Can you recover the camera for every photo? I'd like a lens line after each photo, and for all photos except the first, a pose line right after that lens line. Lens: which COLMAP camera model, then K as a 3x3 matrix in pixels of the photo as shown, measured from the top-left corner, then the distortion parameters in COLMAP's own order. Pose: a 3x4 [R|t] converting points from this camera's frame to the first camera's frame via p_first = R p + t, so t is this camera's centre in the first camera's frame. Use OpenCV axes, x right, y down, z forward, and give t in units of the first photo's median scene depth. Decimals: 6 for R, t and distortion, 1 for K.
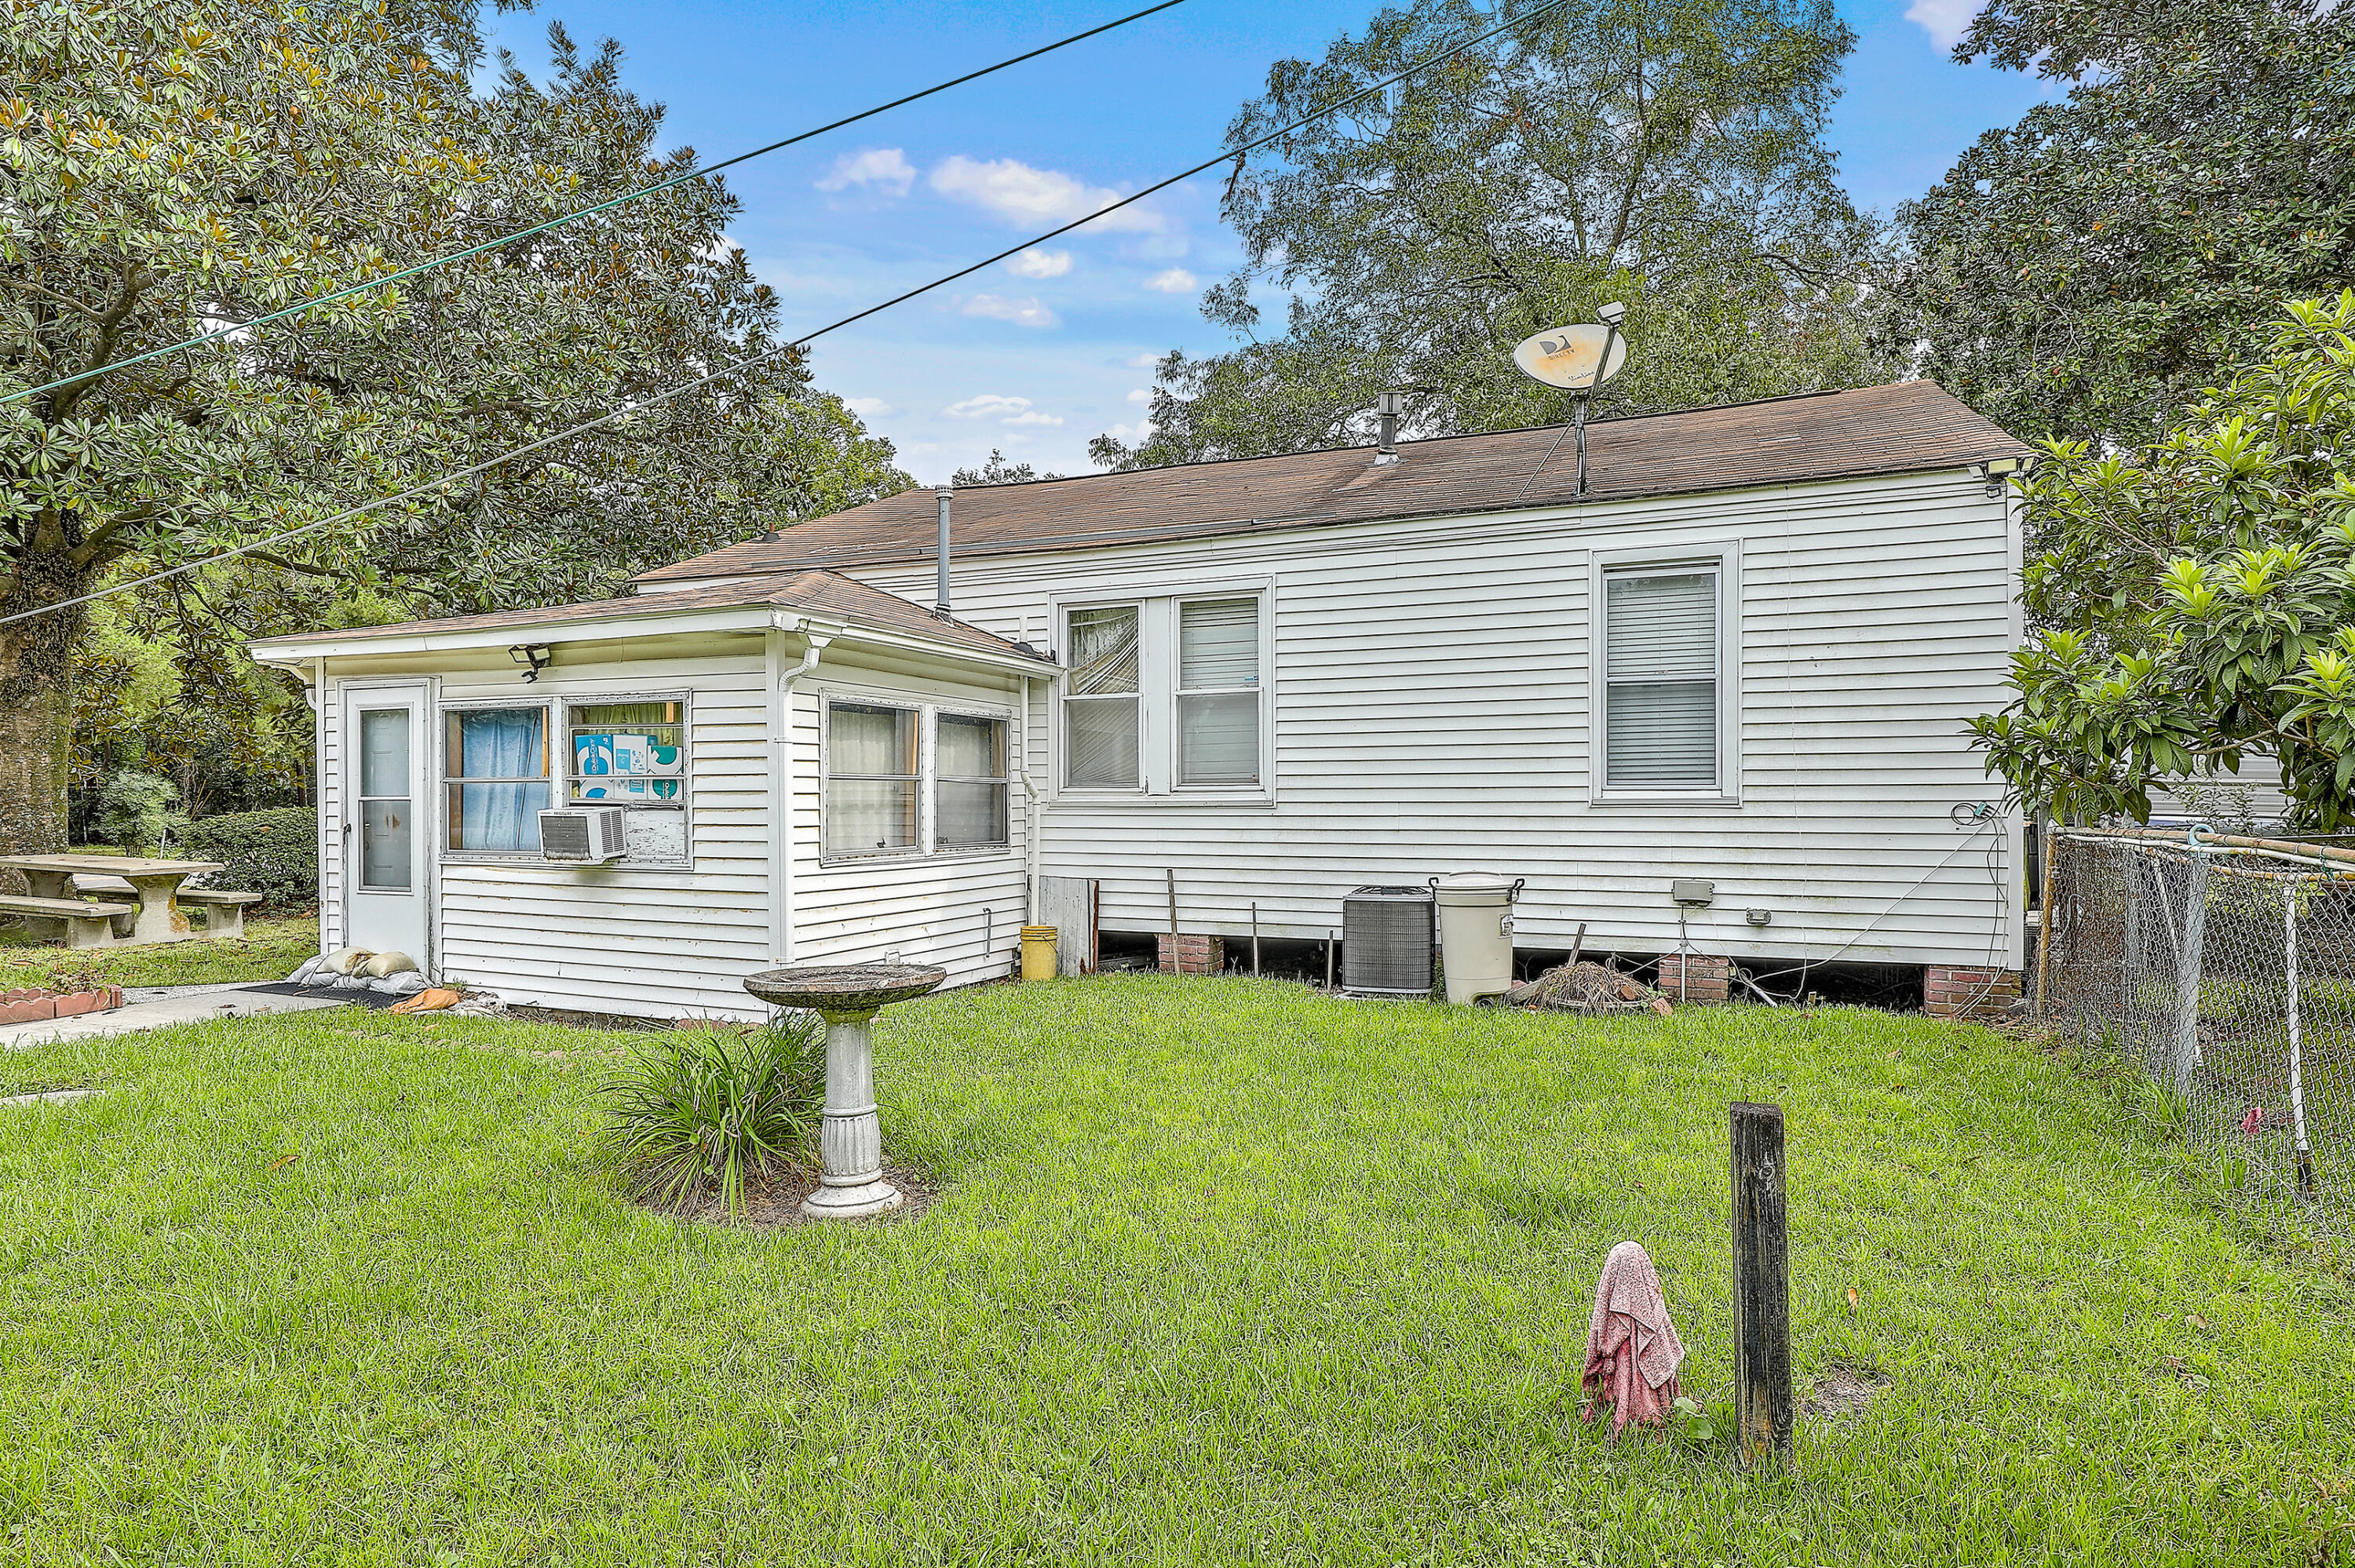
lens RADIAL K [[1330.6, 0, 1174.1], [0, 1330.6, 777.6], [0, 0, 1]] dist [-0.001785, -0.000503]
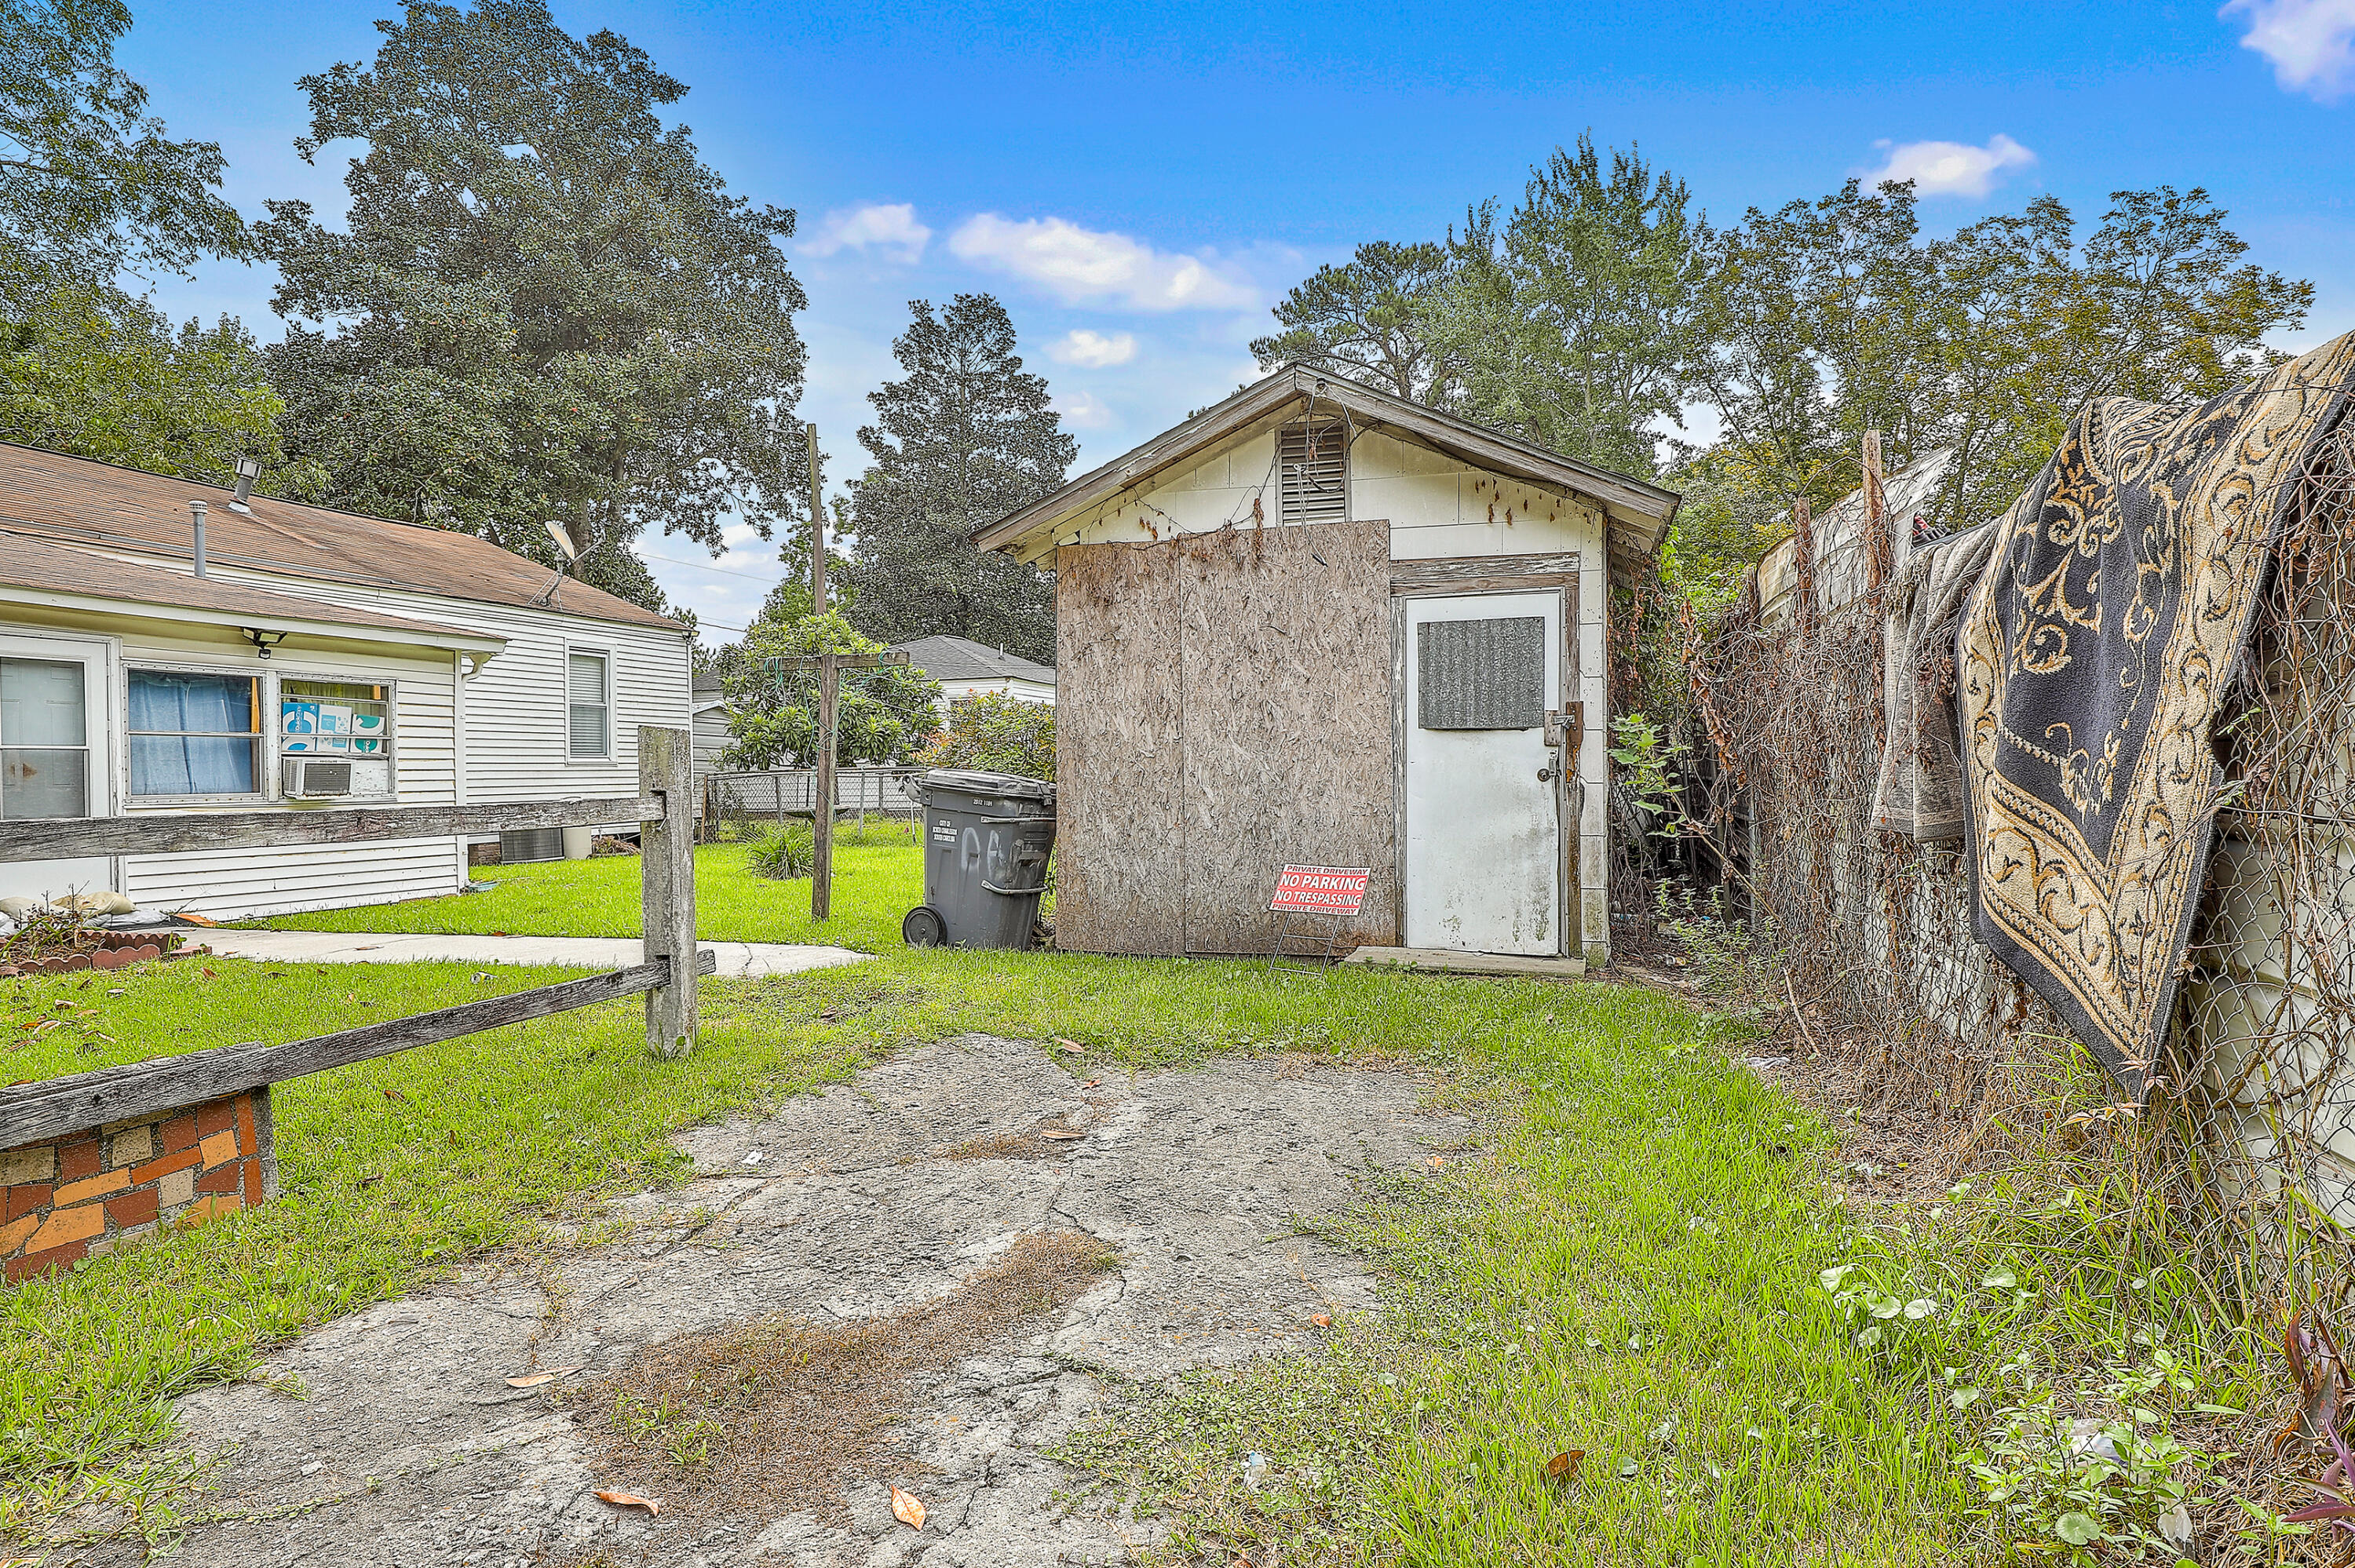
lens RADIAL K [[1330.6, 0, 1174.1], [0, 1330.6, 777.6], [0, 0, 1]] dist [-0.001785, -0.000503]
pose [[-0.065389, -0.000833, 0.997859, -1.819121], [-0.003605, 0.999993, 0.000598, 0.038449], [-0.997853, -0.003558, -0.065392, 0.215475]]
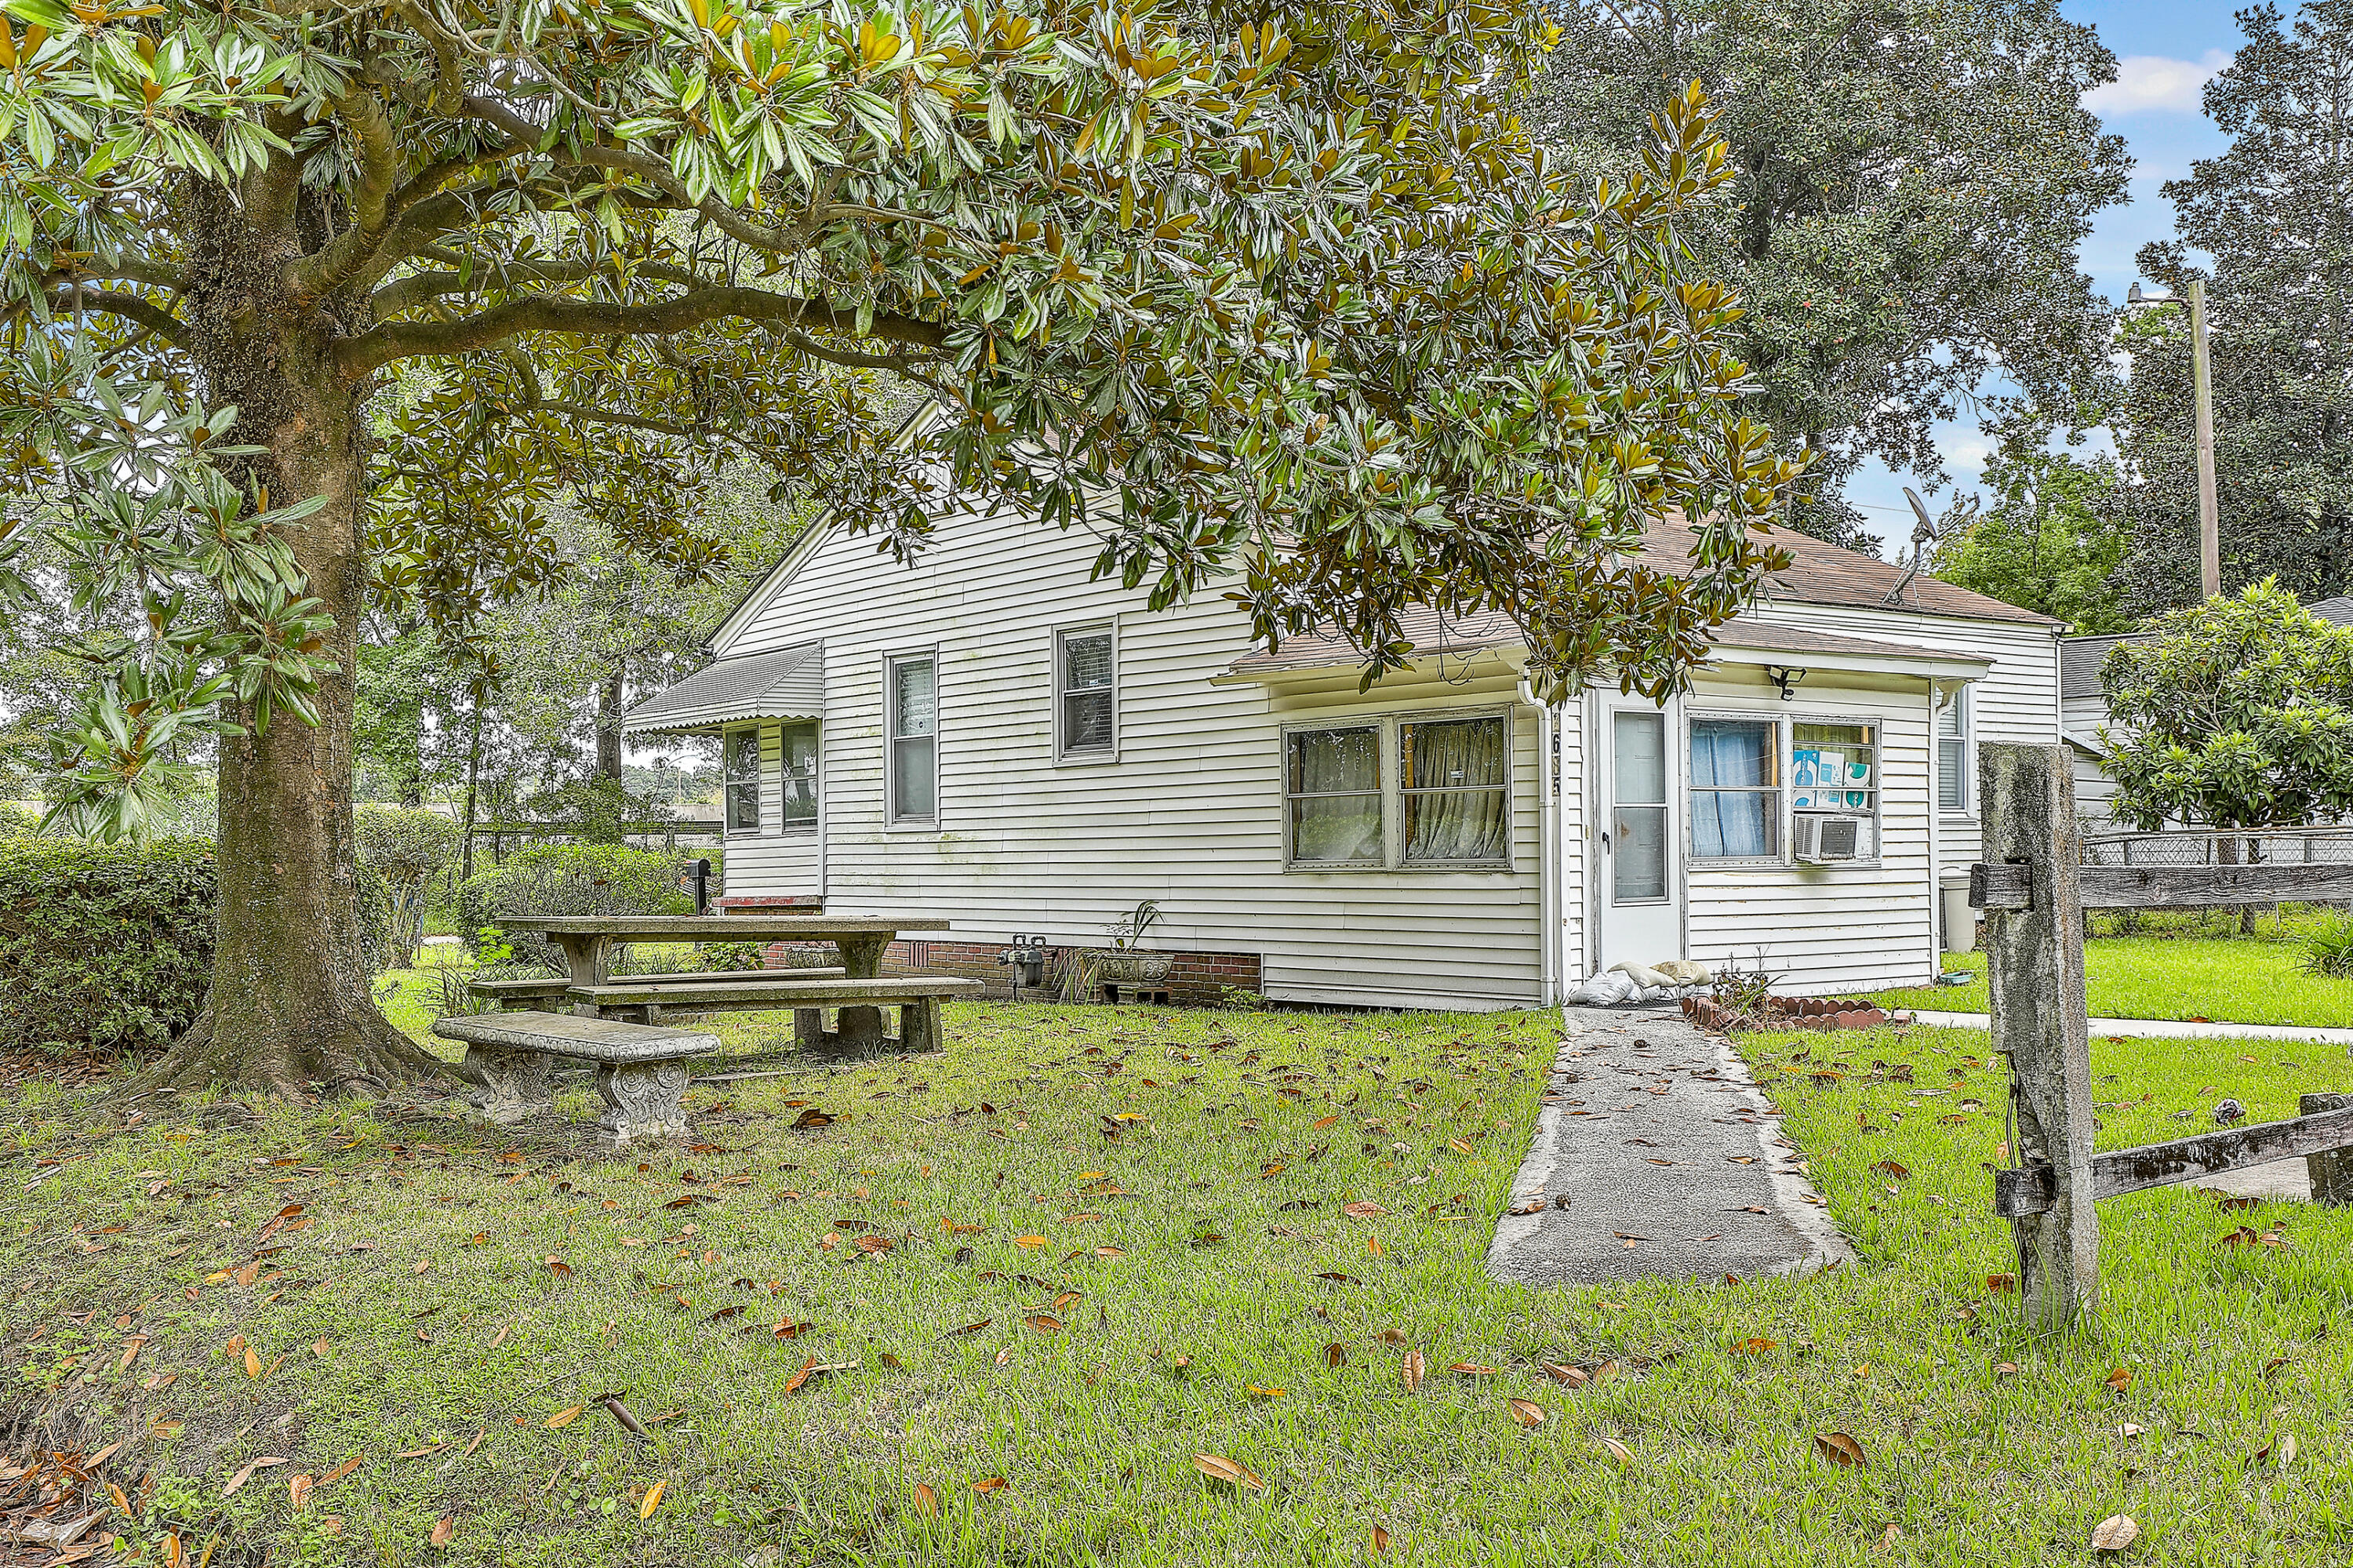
lens RADIAL K [[2337.9, 0, 1177.6], [0, 2337.9, 855.6], [0, 0, 1]] dist [0.006981, -0.004975]
pose [[0.484303, -0.004025, 0.874891, -2.427268], [-0.000908, 0.999987, 0.005103, 0.047300], [-0.874900, -0.003266, 0.484292, 0.502563]]
